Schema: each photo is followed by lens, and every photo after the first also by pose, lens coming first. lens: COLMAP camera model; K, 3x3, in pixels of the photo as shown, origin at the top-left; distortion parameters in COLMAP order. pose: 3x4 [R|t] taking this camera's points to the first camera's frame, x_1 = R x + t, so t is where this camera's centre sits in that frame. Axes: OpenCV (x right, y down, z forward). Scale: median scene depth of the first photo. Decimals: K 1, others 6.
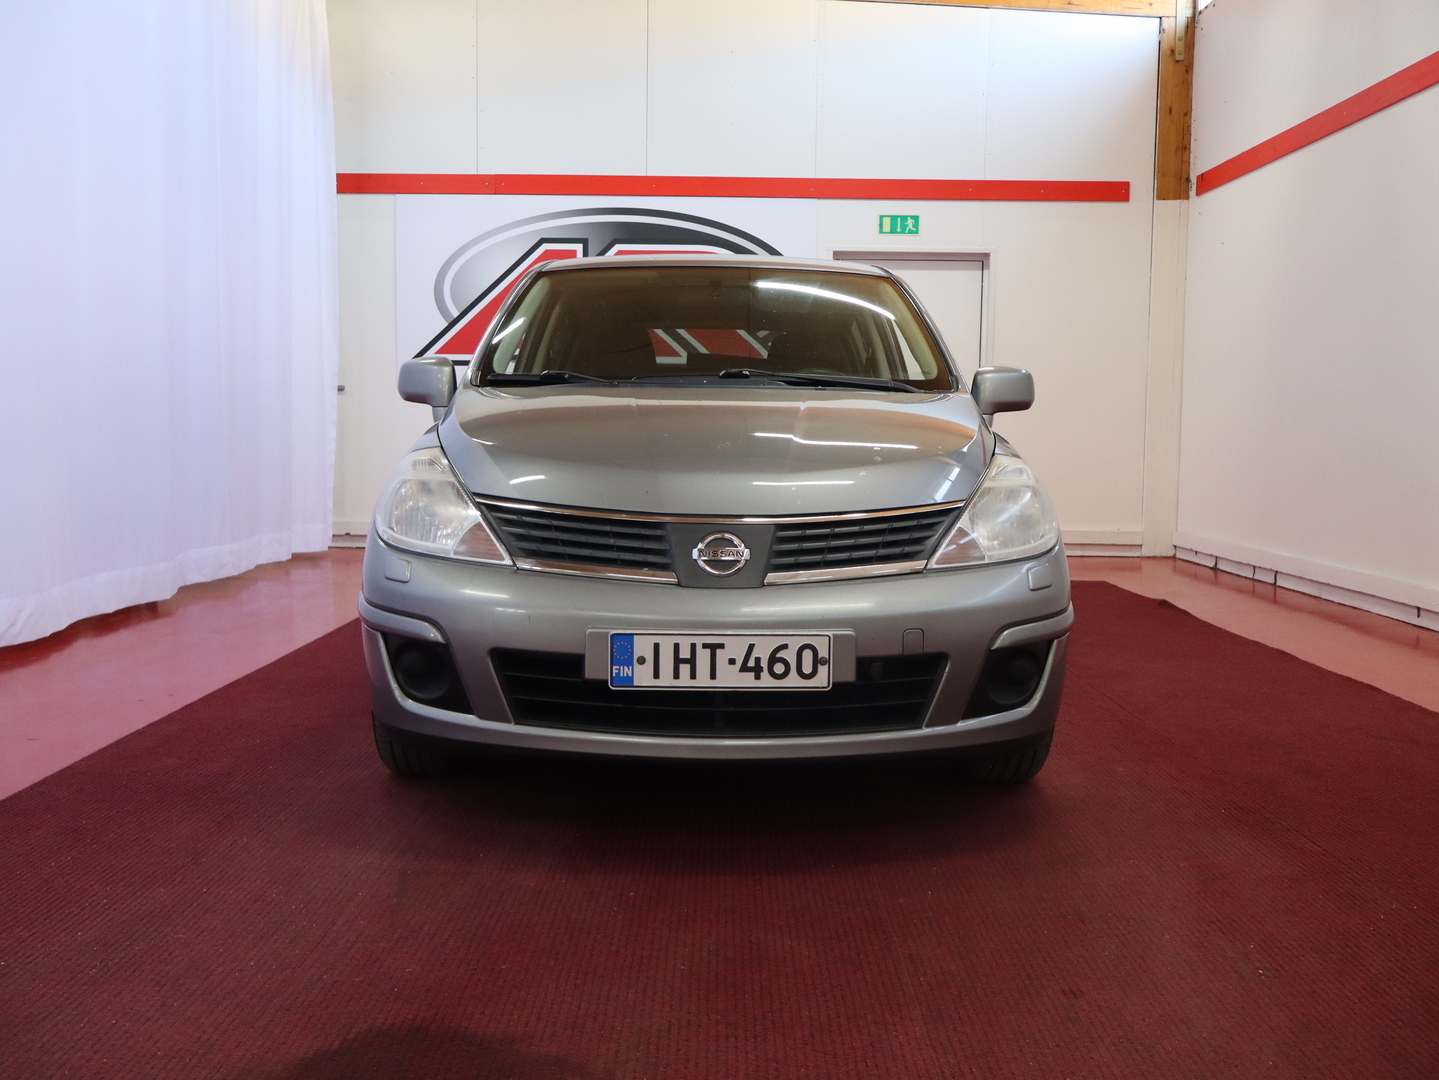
lens RADIAL K [[1308.2, 0, 714.0], [0, 1308.2, 541.4], [0, 0, 1]] dist [0.002552, -0.013717]
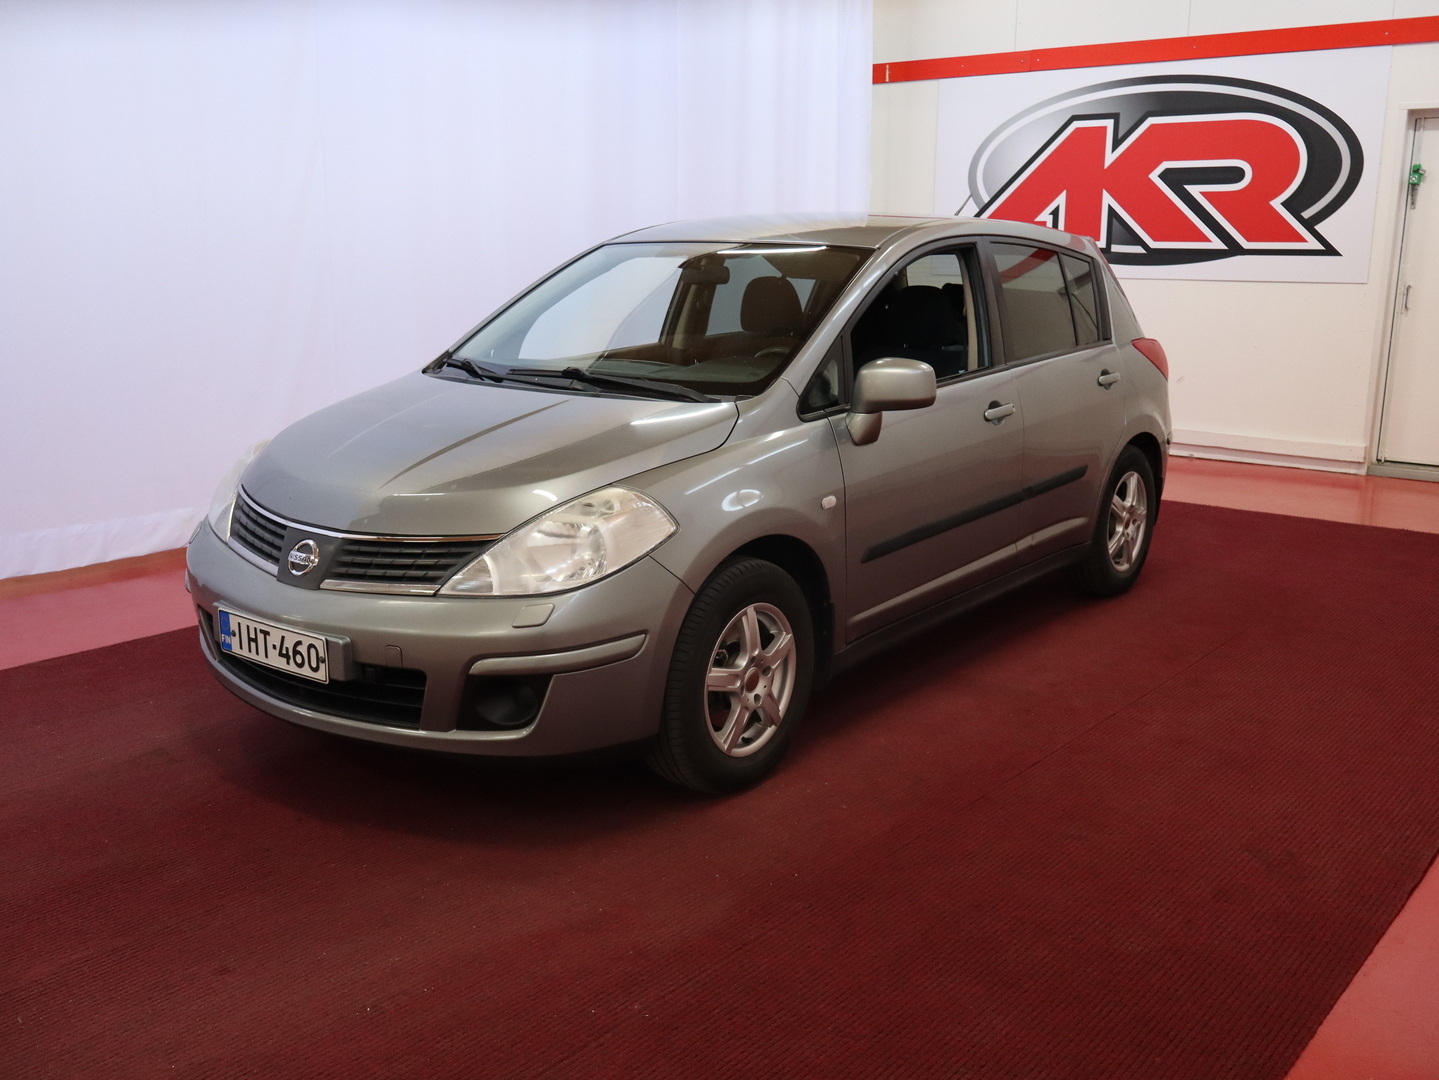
lens RADIAL K [[1308.2, 0, 714.0], [0, 1308.2, 541.4], [0, 0, 1]] dist [0.002552, -0.013717]
pose [[0.795130, 0.130158, -0.592306, 1.037467], [-0.052652, 0.987825, 0.146390, -0.205593], [0.604148, -0.085213, 0.792303, 0.260764]]
